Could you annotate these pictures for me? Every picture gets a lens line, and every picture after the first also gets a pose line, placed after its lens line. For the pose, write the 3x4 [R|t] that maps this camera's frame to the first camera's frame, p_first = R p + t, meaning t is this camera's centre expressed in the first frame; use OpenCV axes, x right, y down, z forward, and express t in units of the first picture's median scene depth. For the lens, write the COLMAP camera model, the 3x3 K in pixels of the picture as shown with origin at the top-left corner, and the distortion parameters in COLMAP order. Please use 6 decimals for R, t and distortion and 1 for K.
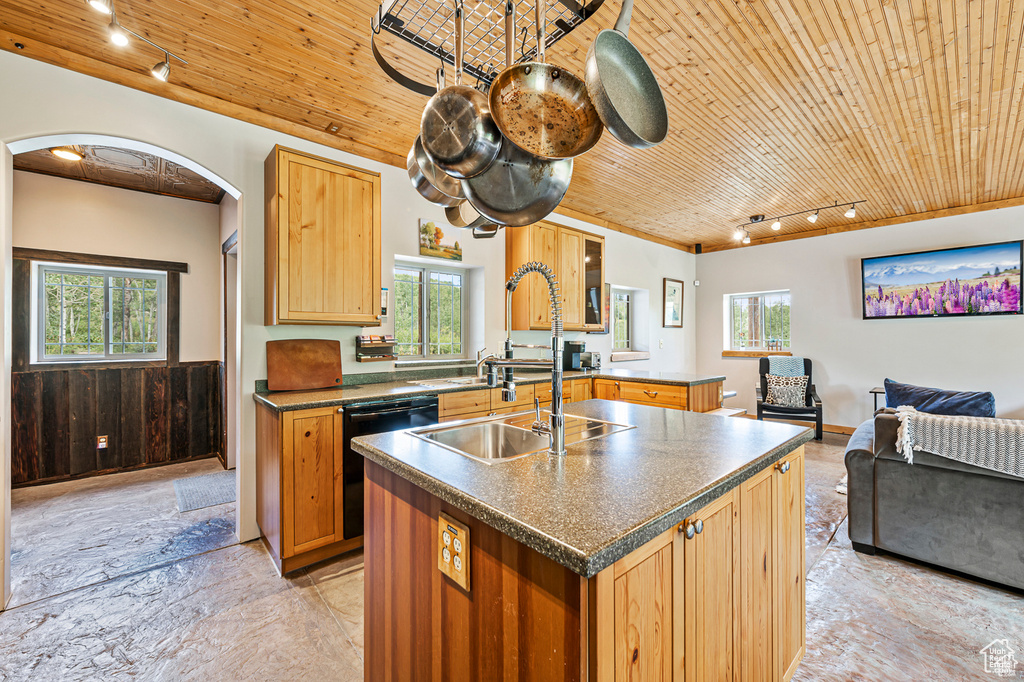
lens RADIAL K [[408.7, 0, 517.7], [0, 408.7, 338.1], [0, 0, 1]] dist [-0.005032, -0.001192]
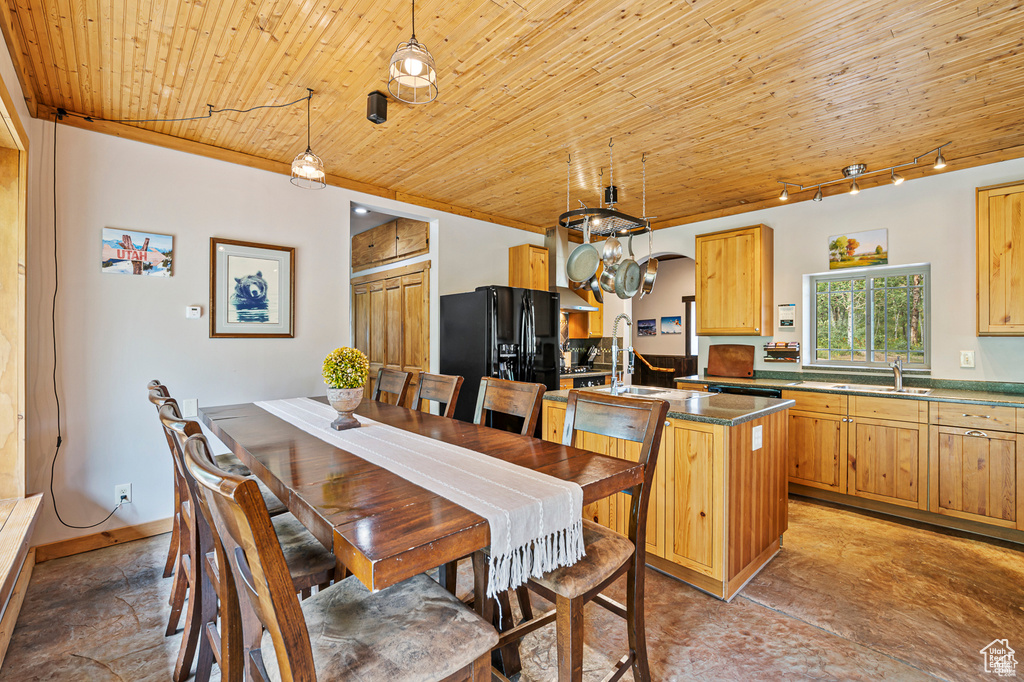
lens RADIAL K [[439.6, 0, 510.4], [0, 439.6, 337.7], [0, 0, 1]] dist [-0.002392, -0.002072]
pose [[0.001594, -0.000798, -0.999998, 0.938399], [-0.000632, 0.999999, -0.000799, -0.017237], [0.999999, 0.000633, 0.001593, 0.129702]]
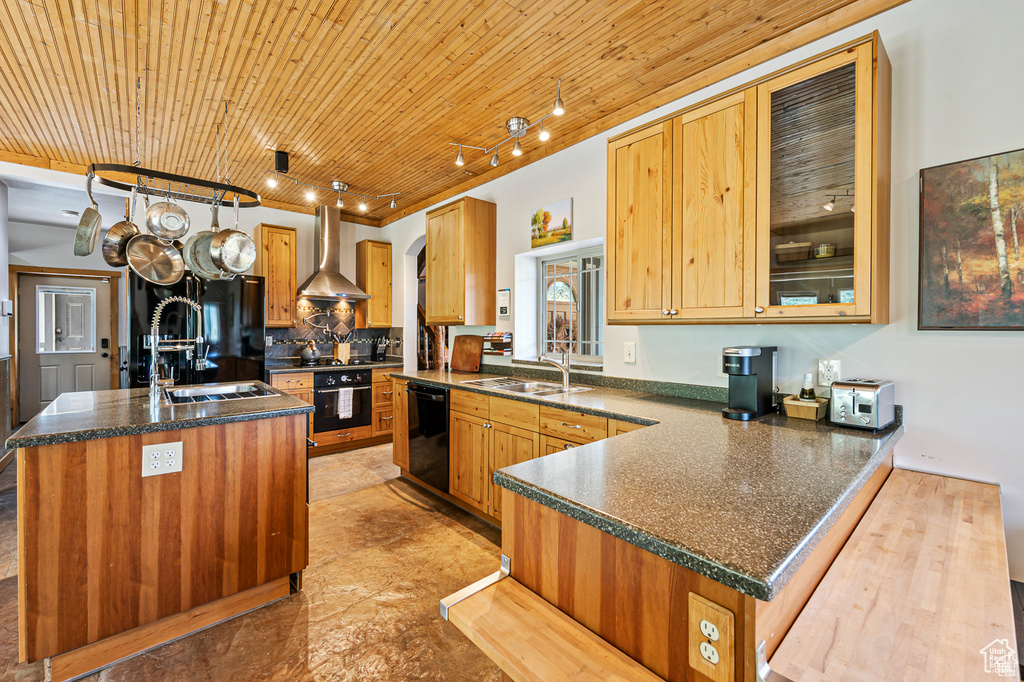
lens RADIAL K [[415.0, 0, 513.8], [0, 415.0, 334.0], [0, 0, 1]] dist [-0.002776, -0.000745]
pose [[-0.004159, 0.010650, -0.999935, 0.725771], [-0.002182, 0.999941, 0.010659, -0.013142], [0.999989, 0.002227, -0.004135, 0.949414]]
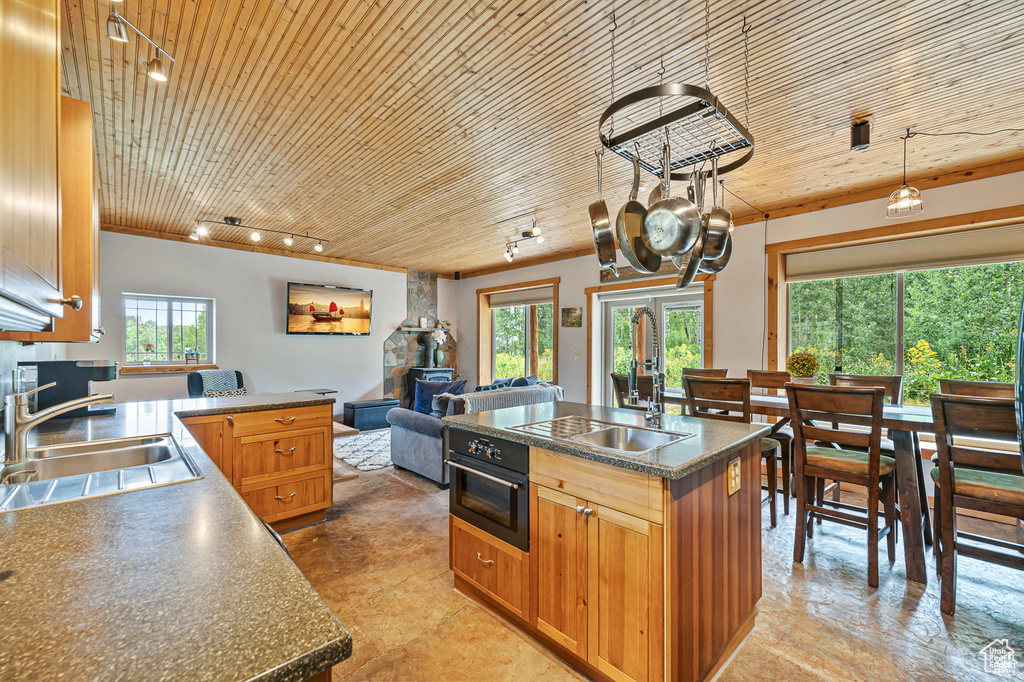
lens RADIAL K [[408.7, 0, 525.3], [0, 408.7, 350.4], [0, 0, 1]] dist [-0.005032, -0.001192]
pose [[-0.049368, -0.007348, 0.998754, -0.529278], [-0.002211, 0.999971, 0.007248, -0.014498], [-0.998778, -0.001850, -0.049383, 0.557366]]
